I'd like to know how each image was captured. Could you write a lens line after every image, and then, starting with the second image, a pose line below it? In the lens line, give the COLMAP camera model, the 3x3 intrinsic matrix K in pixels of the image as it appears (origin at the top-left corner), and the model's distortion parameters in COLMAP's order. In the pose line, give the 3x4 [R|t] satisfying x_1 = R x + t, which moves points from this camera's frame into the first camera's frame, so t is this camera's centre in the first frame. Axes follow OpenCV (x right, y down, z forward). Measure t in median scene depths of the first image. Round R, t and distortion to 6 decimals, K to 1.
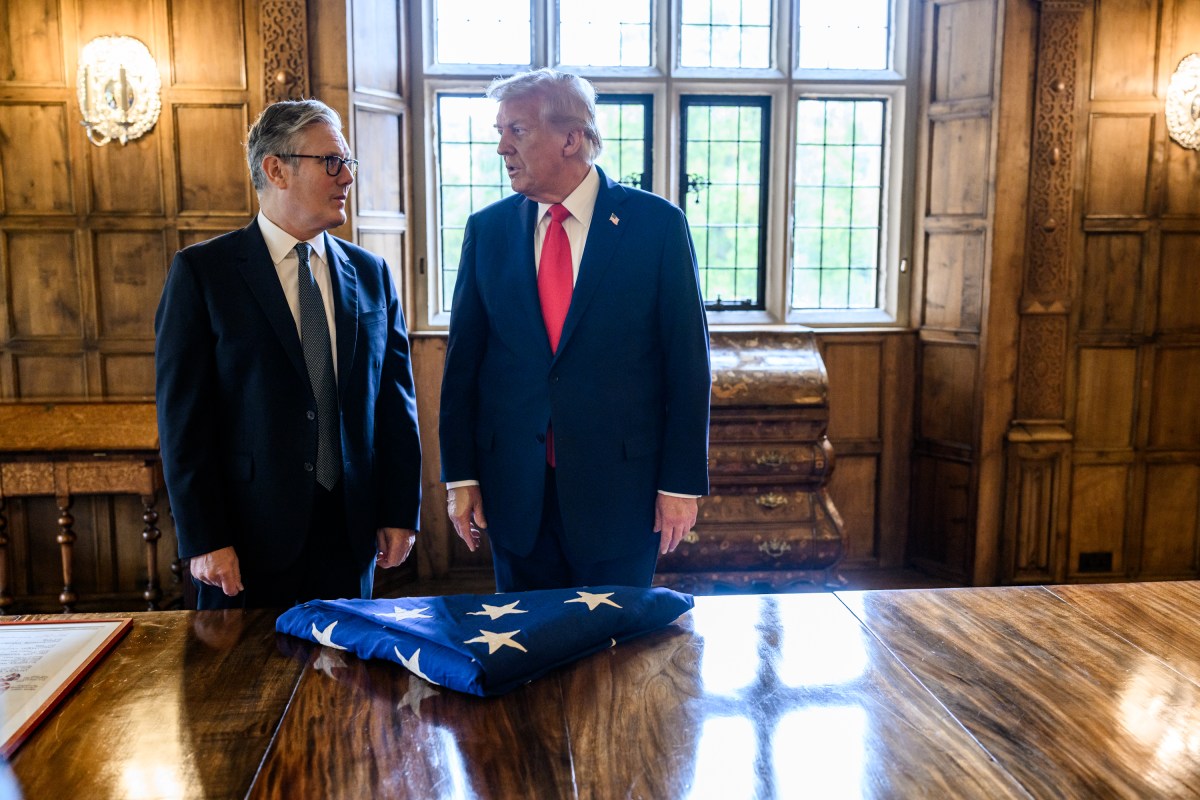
lens RADIAL K [[1178.9, 0, 600.7], [0, 1178.9, 409.9], [0, 0, 1]] dist [0.002152, 0.000000]
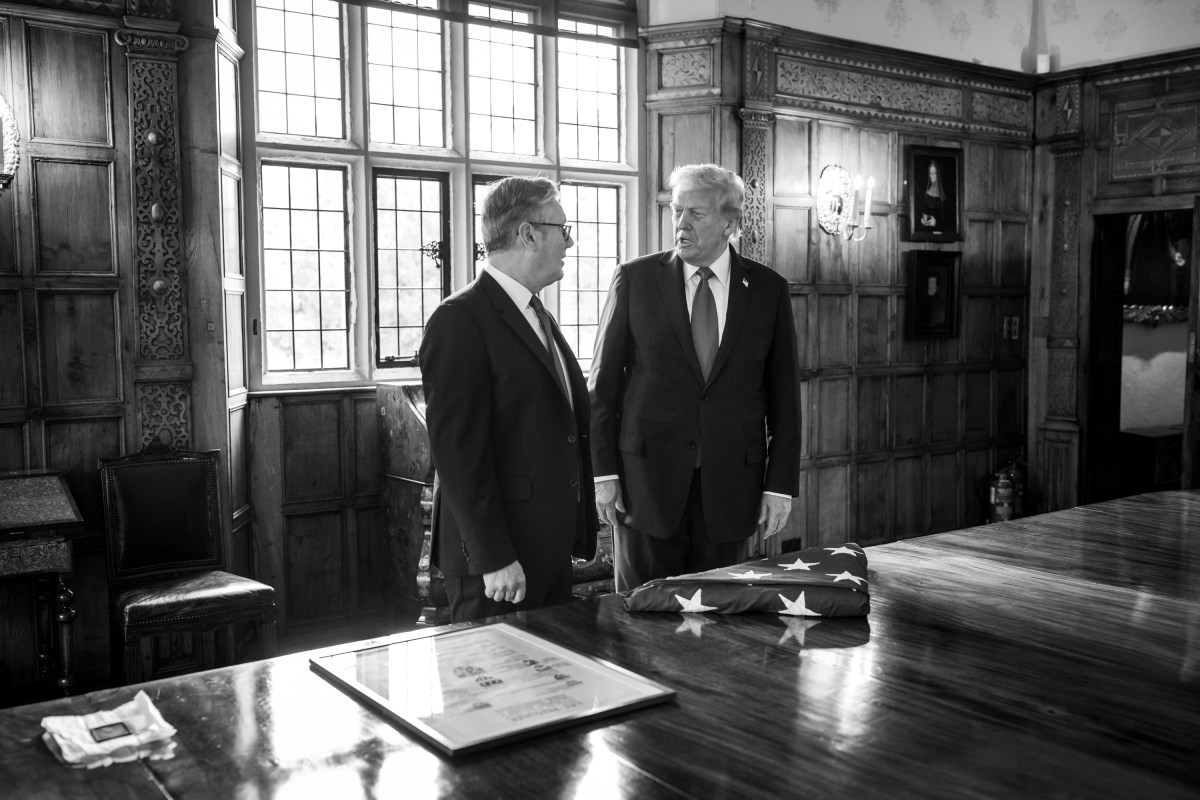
lens RADIAL K [[1178.9, 0, 618.5], [0, 1178.9, 398.3], [0, 0, 1]] dist [0.002152, 0.000000]
pose [[0.855608, -0.044757, 0.515686, -0.445723], [0.079839, 0.995744, -0.046044, 0.012053], [-0.511431, 0.080567, 0.855539, -0.027580]]
